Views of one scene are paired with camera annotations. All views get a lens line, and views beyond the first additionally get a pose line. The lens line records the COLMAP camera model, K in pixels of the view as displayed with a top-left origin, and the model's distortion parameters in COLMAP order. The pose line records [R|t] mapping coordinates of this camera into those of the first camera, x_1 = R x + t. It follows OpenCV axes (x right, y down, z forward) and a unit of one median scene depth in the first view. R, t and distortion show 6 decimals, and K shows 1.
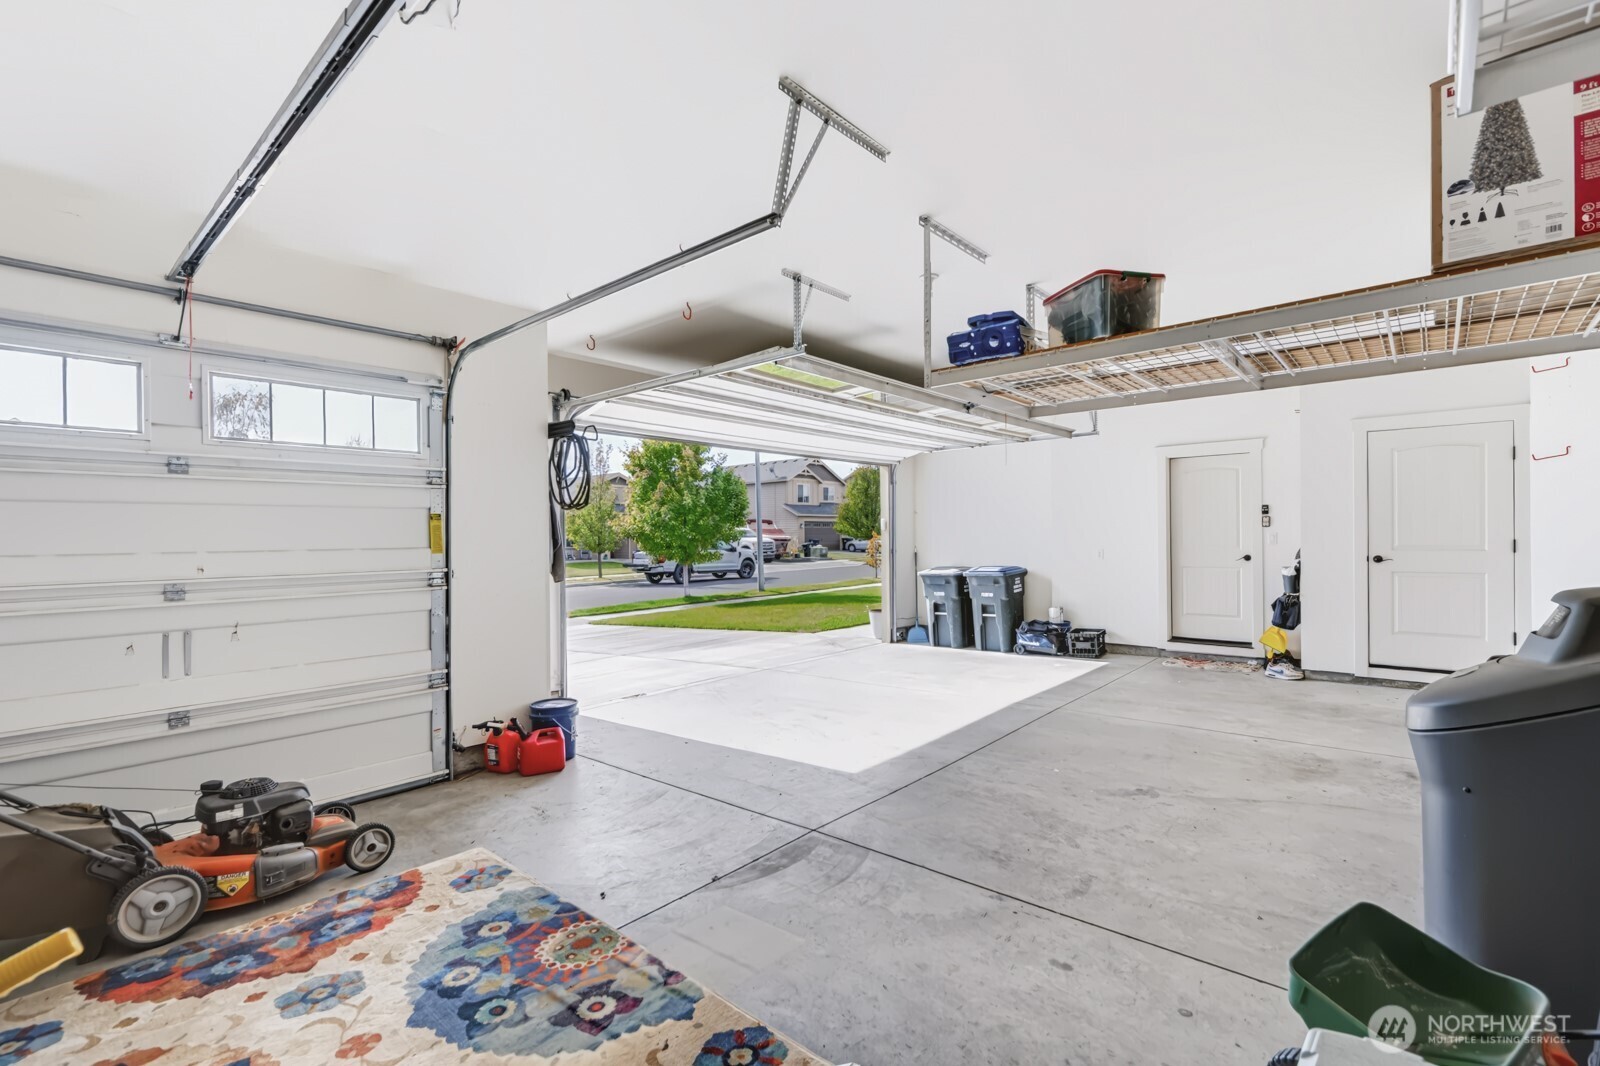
lens RADIAL K [[703.5, 0, 801.7], [0, 703.5, 528.9], [0, 0, 1]] dist [0.001476, -0.000078]
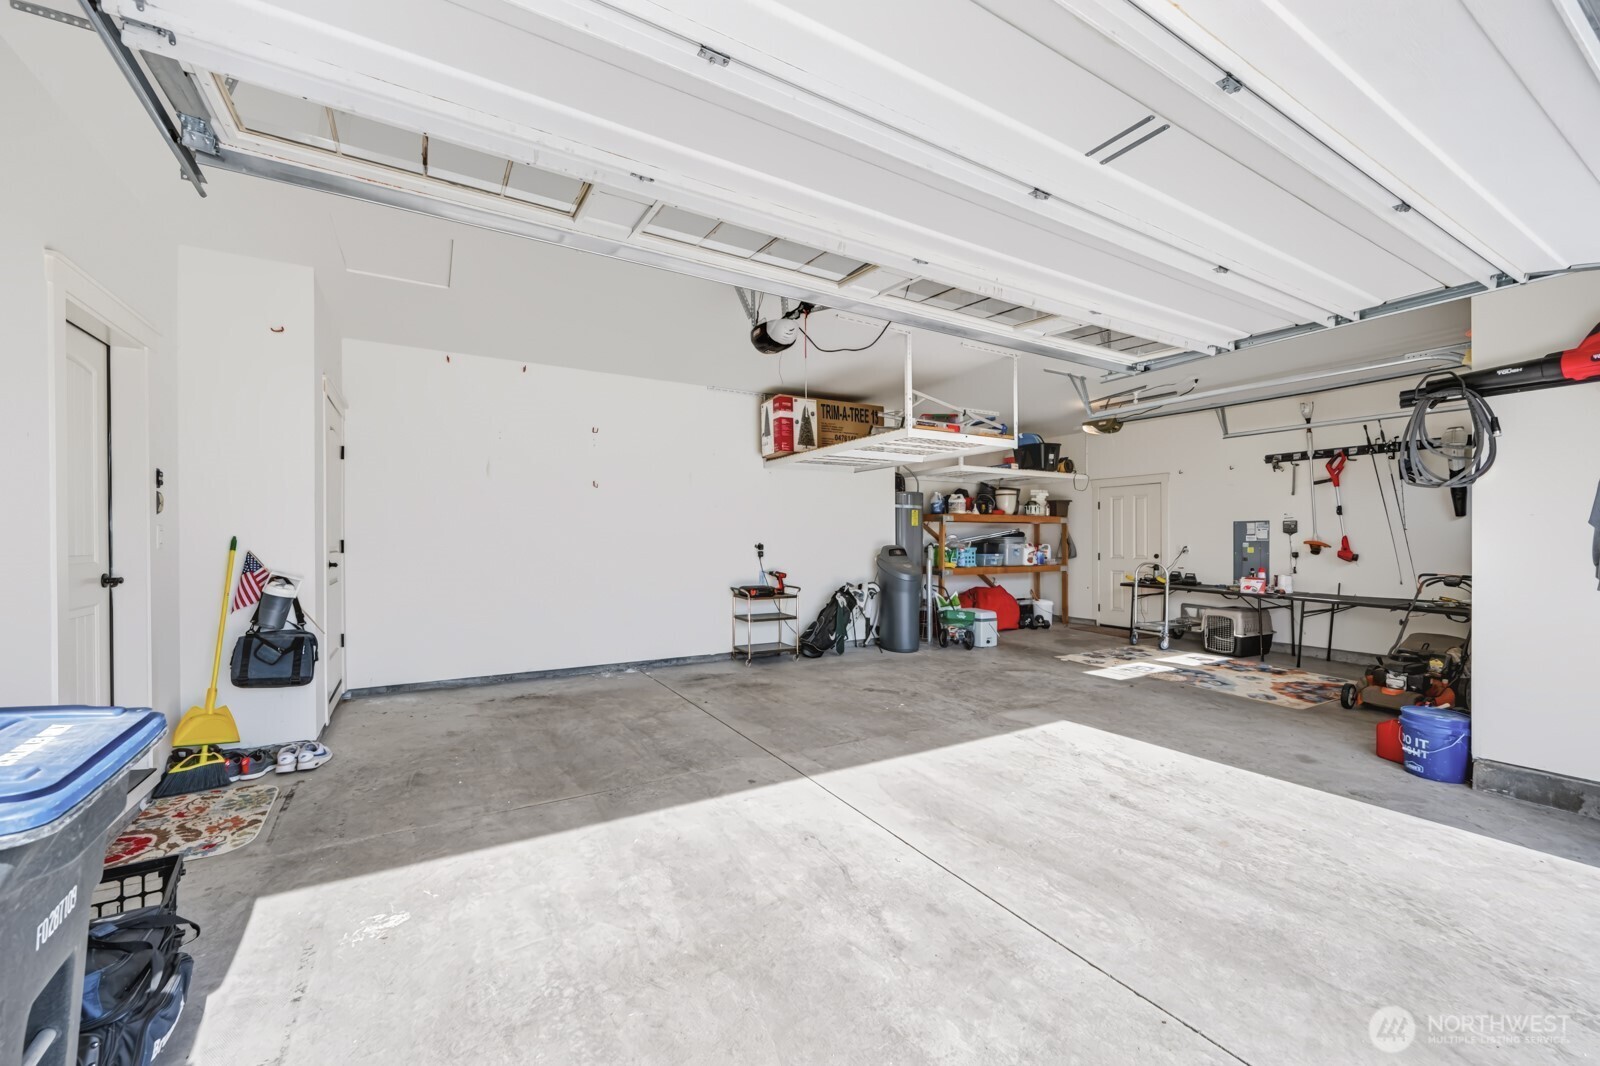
lens RADIAL K [[635.4, 0, 802.0], [0, 635.4, 539.5], [0, 0, 1]] dist [-0.004143, -0.000219]
pose [[-0.953966, 0.010541, 0.299731, 0.198423], [0.006055, 0.999855, -0.015889, 0.050387], [-0.299855, -0.013343, -0.953891, 2.495096]]
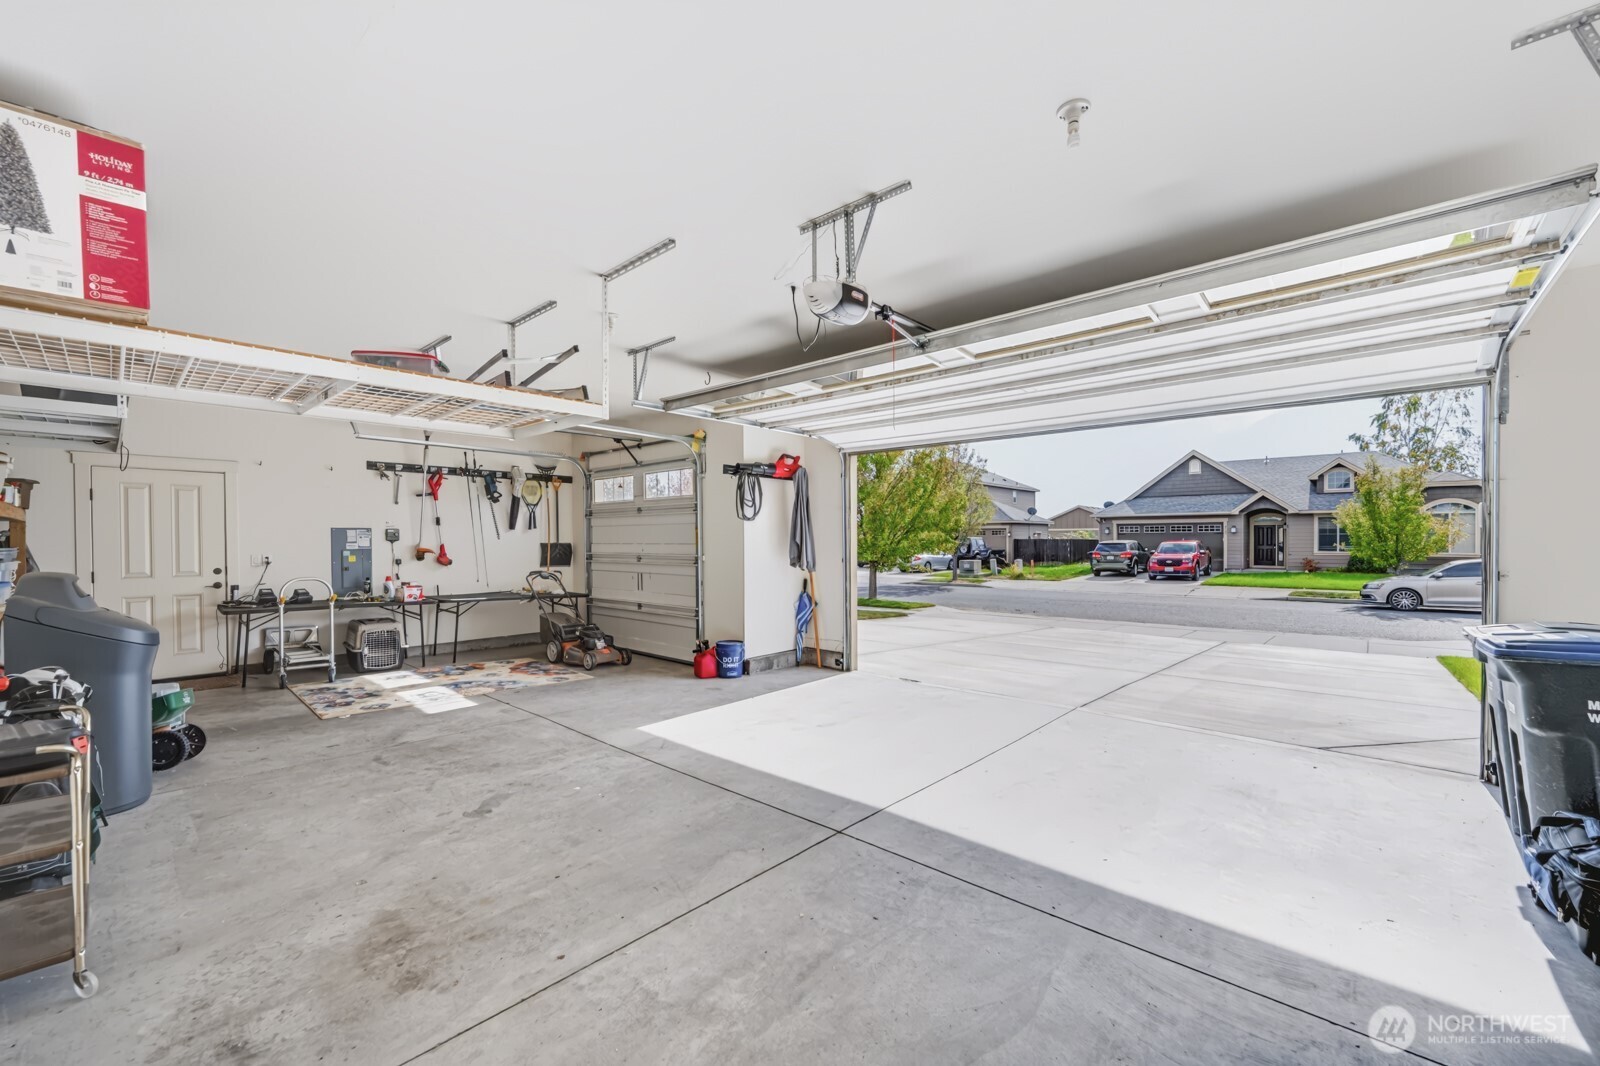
lens RADIAL K [[635.4, 0, 802.0], [0, 635.4, 539.5], [0, 0, 1]] dist [-0.004143, -0.000219]
pose [[-0.007881, 0.012001, -0.999897, 1.369953], [0.014332, 0.999827, 0.011887, -0.002004], [0.999866, -0.014237, -0.008051, 1.478977]]
